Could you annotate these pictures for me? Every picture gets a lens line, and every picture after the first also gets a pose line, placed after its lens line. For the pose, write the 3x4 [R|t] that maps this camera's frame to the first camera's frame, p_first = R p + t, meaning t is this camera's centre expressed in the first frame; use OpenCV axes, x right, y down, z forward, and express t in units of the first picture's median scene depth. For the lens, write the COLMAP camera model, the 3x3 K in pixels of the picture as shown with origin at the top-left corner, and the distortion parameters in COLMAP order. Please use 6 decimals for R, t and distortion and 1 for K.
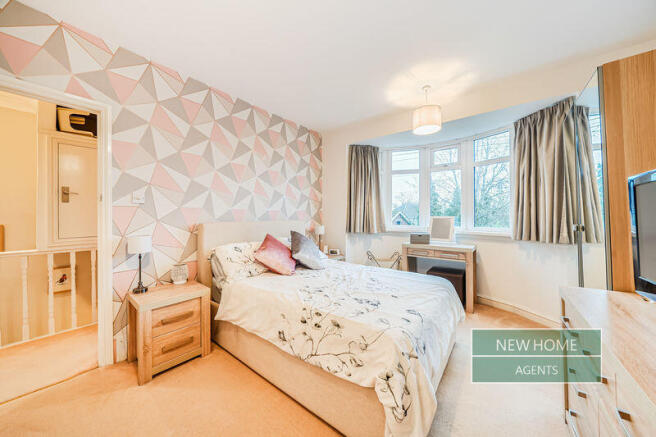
lens RADIAL K [[225.0, 0, 323.0], [0, 225.0, 214.9], [0, 0, 1]] dist [-0.004055, 0.000137]
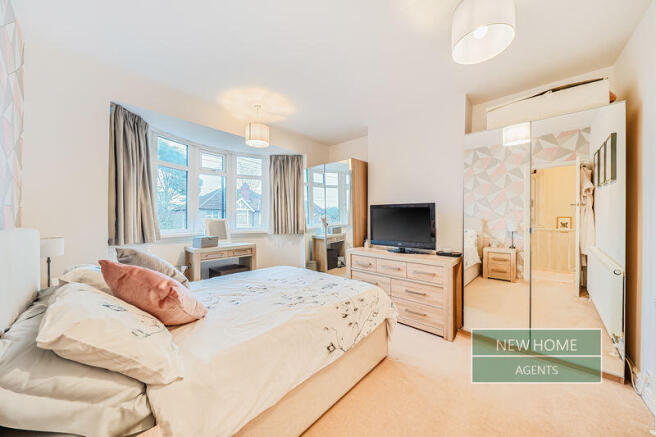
lens RADIAL K [[225.0, 0, 323.2], [0, 225.0, 218.6], [0, 0, 1]] dist [-0.004055, 0.000137]
pose [[0.083758, 0.000621, 0.996486, -0.921320], [-0.005042, 0.999987, -0.000199, 0.006151], [-0.996473, -0.005007, 0.083760, 0.800889]]
